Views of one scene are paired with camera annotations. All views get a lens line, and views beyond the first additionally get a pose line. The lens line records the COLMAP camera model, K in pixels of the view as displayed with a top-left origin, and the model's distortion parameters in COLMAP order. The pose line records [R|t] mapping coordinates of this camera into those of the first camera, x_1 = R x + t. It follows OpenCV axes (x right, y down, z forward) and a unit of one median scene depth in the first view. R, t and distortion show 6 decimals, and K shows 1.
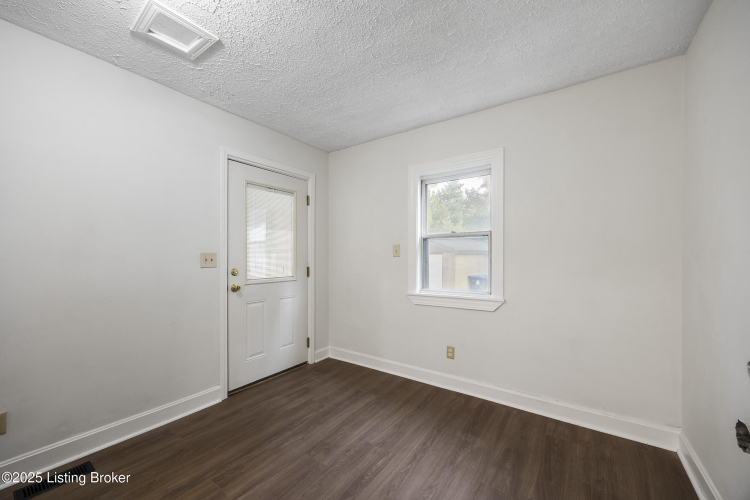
lens RADIAL K [[292.1, 0, 374.4], [0, 292.1, 257.0], [0, 0, 1]] dist [-0.001285, -0.000109]
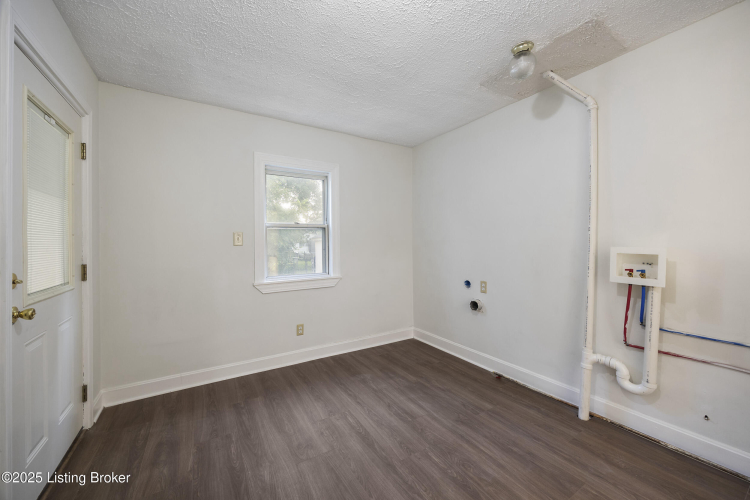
lens RADIAL K [[286.6, 0, 375.0], [0, 286.6, 250.0], [0, 0, 1]] dist [-0.000739, -0.000060]
pose [[0.392355, -0.018044, 0.919637, -0.719490], [0.010272, 0.999831, 0.015235, 0.002731], [-0.919756, 0.003469, 0.392474, 0.330508]]
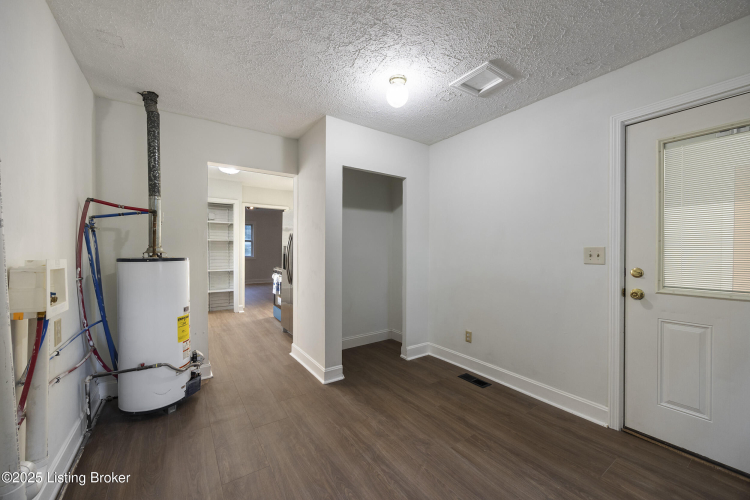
lens RADIAL K [[286.6, 0, 375.0], [0, 286.6, 250.0], [0, 0, 1]] dist [-0.000739, -0.000060]
pose [[-0.336707, -0.002226, -0.941607, 0.475117], [-0.008208, 0.999966, 0.000571, -0.001870], [0.941574, 0.007921, -0.336714, 0.675131]]
